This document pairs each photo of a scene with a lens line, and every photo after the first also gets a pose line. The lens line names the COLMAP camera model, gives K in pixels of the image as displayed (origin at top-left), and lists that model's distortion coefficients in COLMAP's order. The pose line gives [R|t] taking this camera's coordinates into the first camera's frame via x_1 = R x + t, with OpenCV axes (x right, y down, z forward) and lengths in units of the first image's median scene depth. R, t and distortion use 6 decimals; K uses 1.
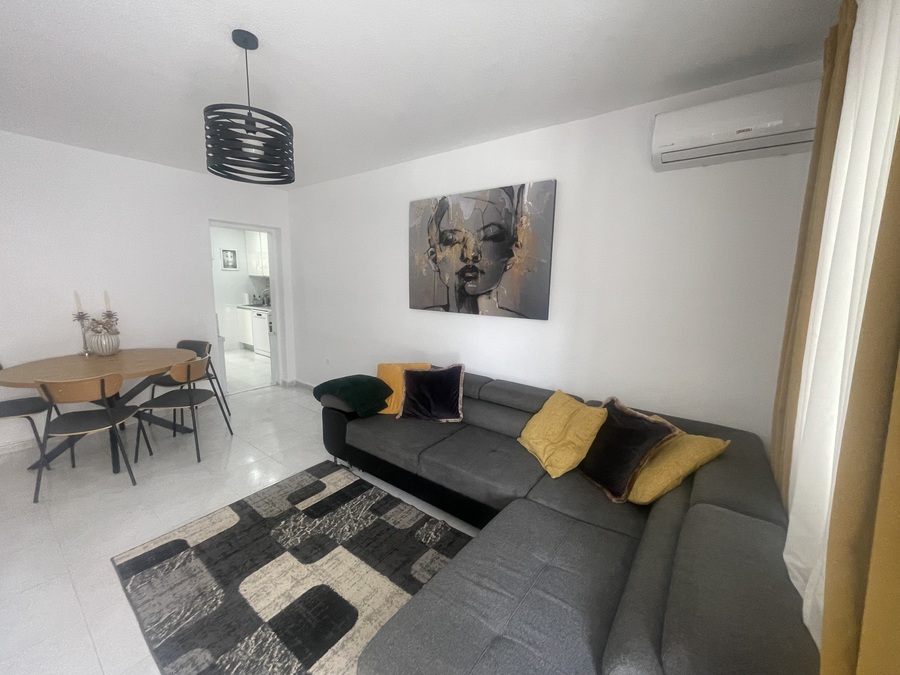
lens RADIAL K [[364.0, 0, 448.1], [0, 364.0, 338.3], [0, 0, 1]] dist [-0.004739, 0.000774]
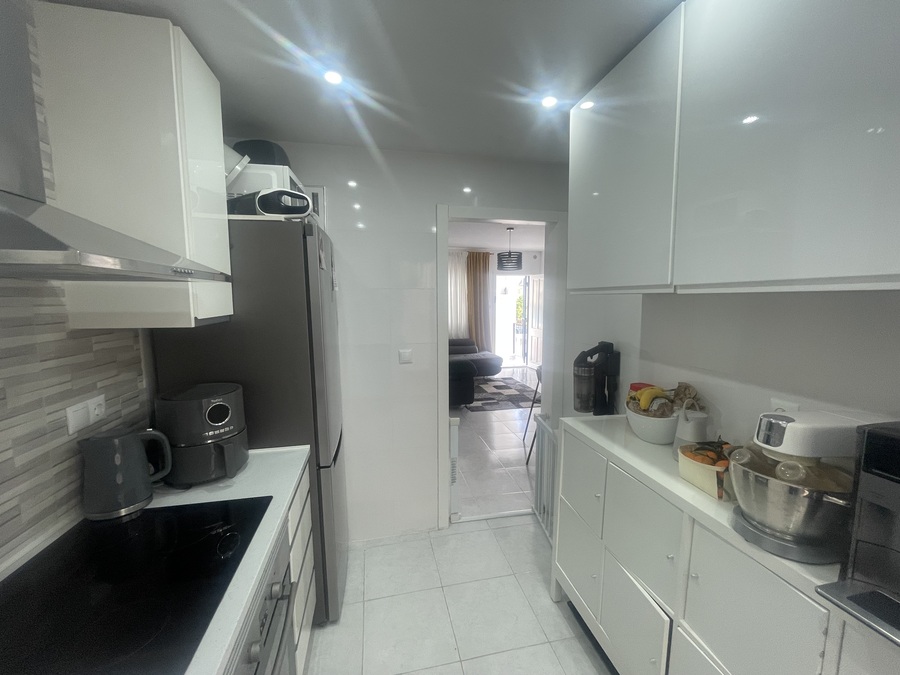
lens RADIAL K [[364.0, 0, 449.8], [0, 364.0, 339.4], [0, 0, 1]] dist [-0.004739, 0.000774]
pose [[-0.758513, -0.088366, 0.645639, -1.430218], [0.095692, 0.964920, 0.244486, -0.434791], [-0.644594, 0.247228, -0.723448, 2.406343]]
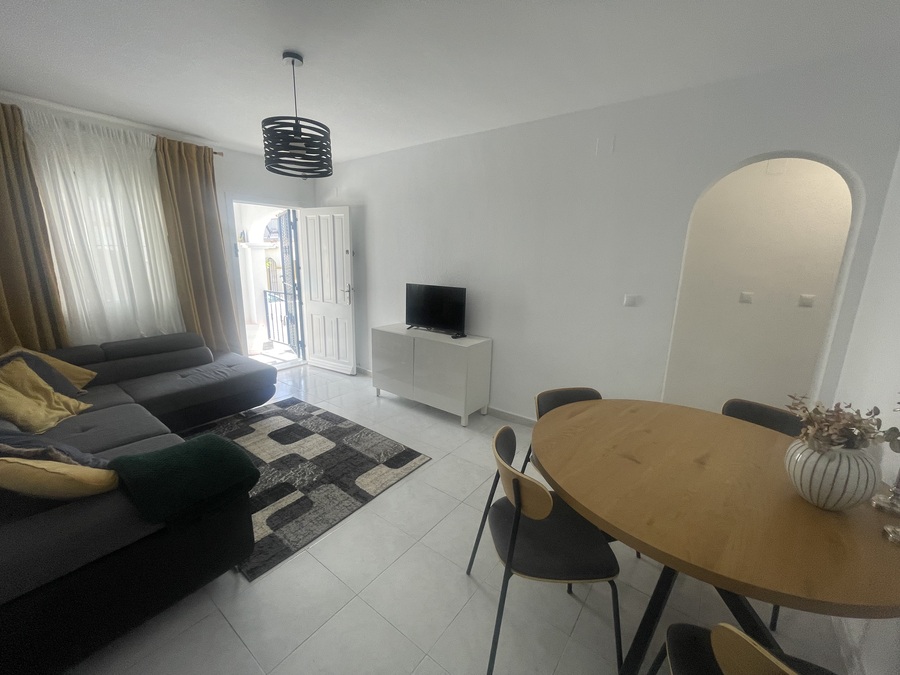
lens RADIAL K [[364.0, 0, 449.2], [0, 364.0, 340.3], [0, 0, 1]] dist [-0.004739, 0.000774]
pose [[-0.999153, -0.039206, -0.012499, -0.684068], [-0.041007, 0.923330, 0.381812, -0.265224], [-0.003429, 0.382001, -0.924156, 1.525018]]
